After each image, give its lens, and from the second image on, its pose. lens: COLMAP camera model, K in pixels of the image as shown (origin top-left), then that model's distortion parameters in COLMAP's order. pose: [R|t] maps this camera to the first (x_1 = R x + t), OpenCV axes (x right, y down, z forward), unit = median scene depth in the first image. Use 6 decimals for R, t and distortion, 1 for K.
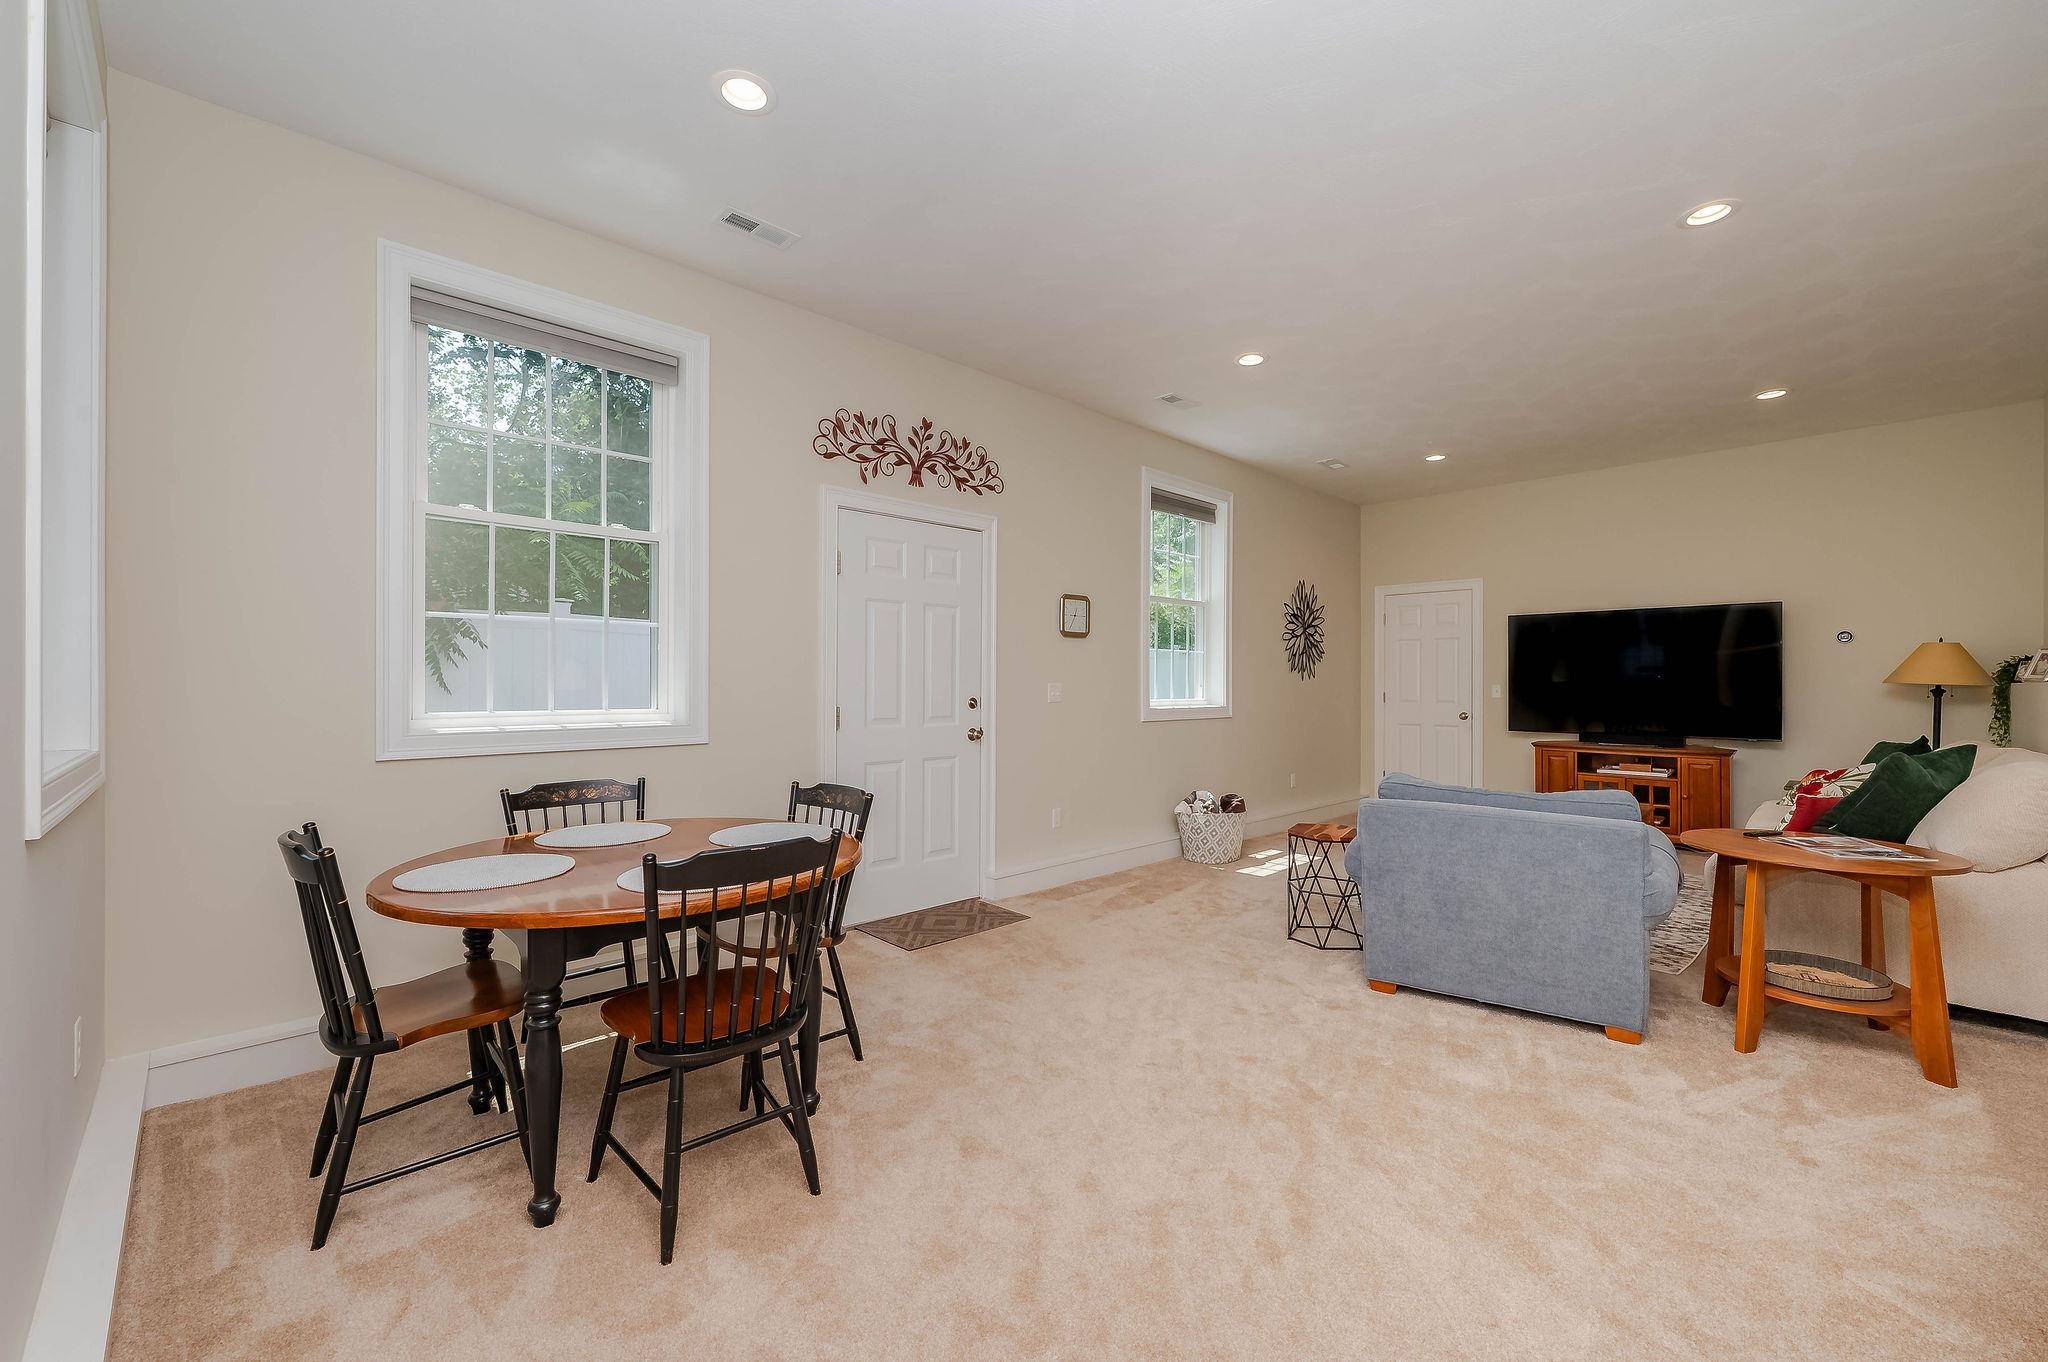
lens RADIAL K [[839.7, 0, 1018.9], [0, 839.7, 702.2], [0, 0, 1]] dist [-0.016050, -0.000008]
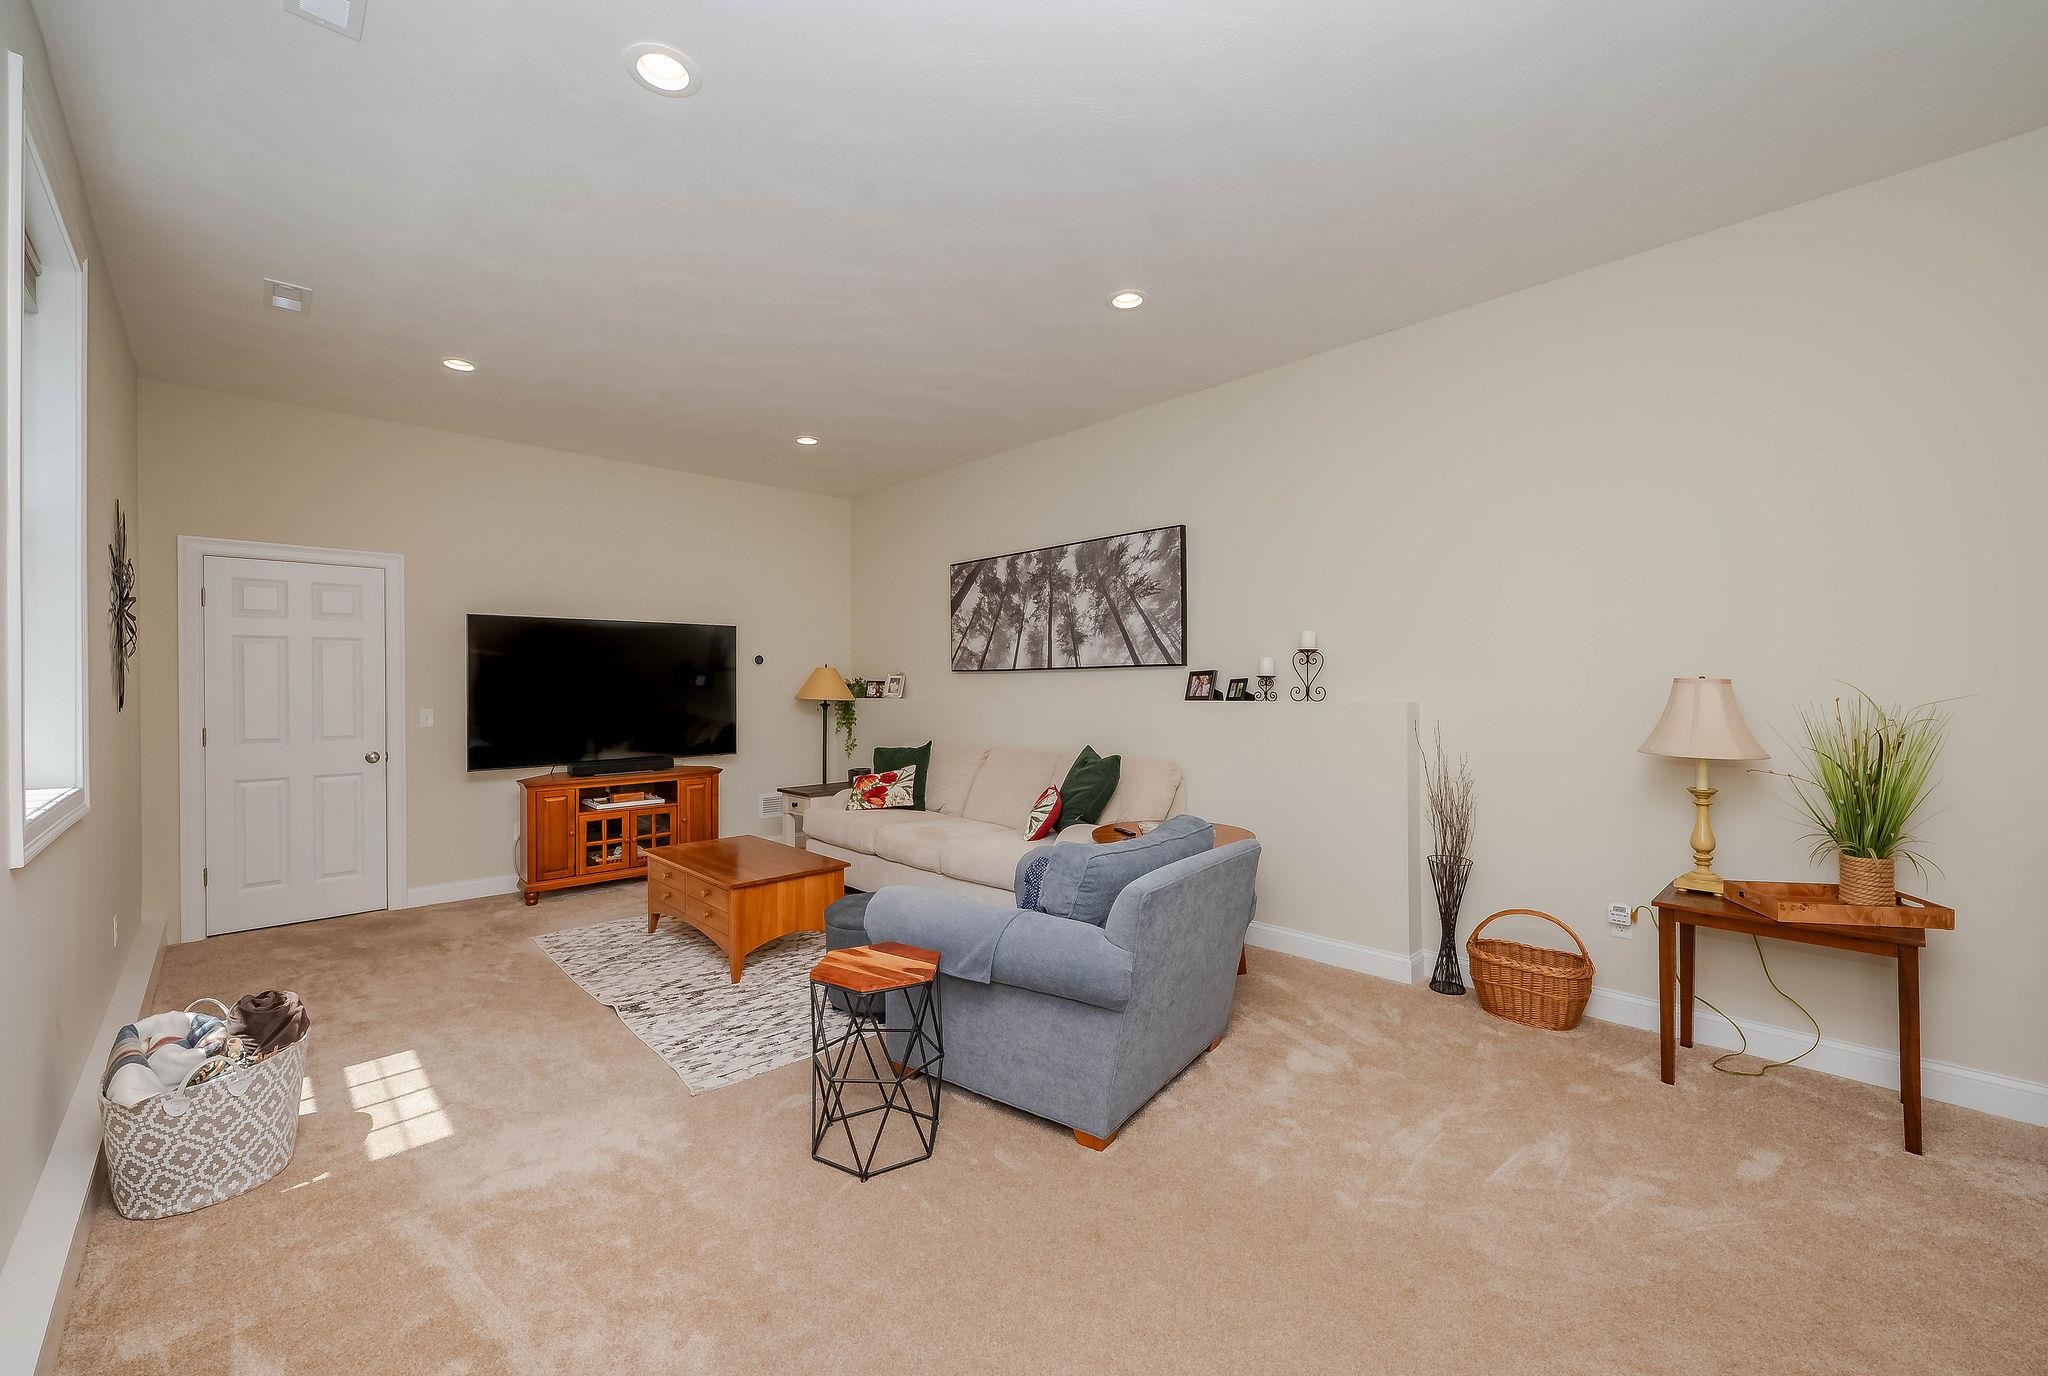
lens RADIAL K [[817.7, 0, 1024.0], [0, 817.7, 688.0], [0, 0, 1]] dist [0.001067, 0.000031]
pose [[-0.015620, -0.006046, 0.999860, -0.156404], [0.029535, 0.999543, 0.006505, -0.033923], [-0.999442, 0.029633, -0.015435, 0.606233]]
